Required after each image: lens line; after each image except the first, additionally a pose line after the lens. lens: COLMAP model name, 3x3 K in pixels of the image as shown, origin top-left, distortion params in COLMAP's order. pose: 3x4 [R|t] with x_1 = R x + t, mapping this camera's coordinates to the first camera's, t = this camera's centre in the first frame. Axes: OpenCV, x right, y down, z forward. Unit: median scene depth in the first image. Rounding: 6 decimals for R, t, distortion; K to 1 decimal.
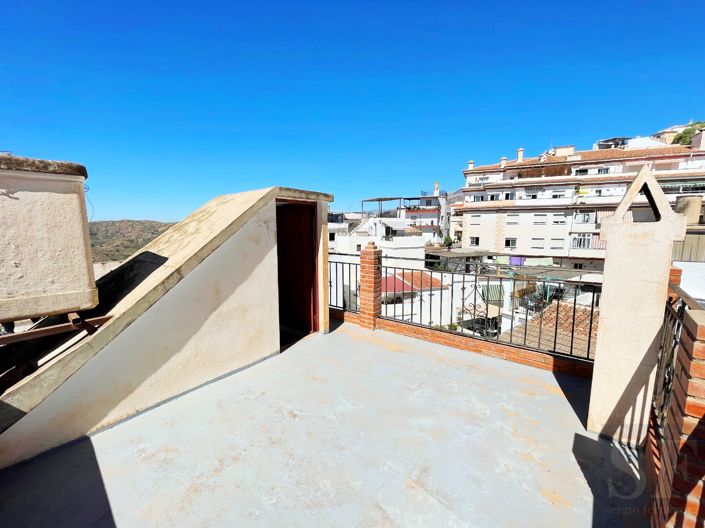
lens RADIAL K [[282.6, 0, 354.4], [0, 282.6, 266.2], [0, 0, 1]] dist [0.004071, 0.000621]
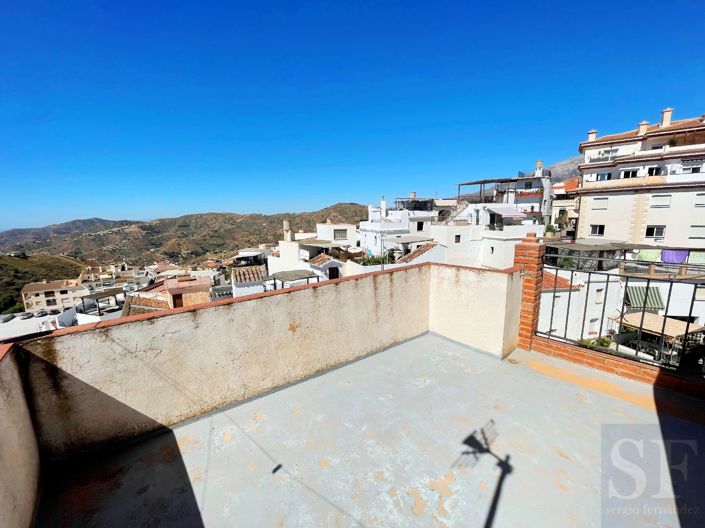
lens RADIAL K [[282.6, 0, 351.0], [0, 282.6, 264.7], [0, 0, 1]] dist [0.004071, 0.000621]
pose [[0.977018, 0.020336, -0.212183, -0.093093], [-0.013580, 0.999355, 0.033250, -0.007823], [0.212722, -0.029605, 0.976664, 0.062015]]
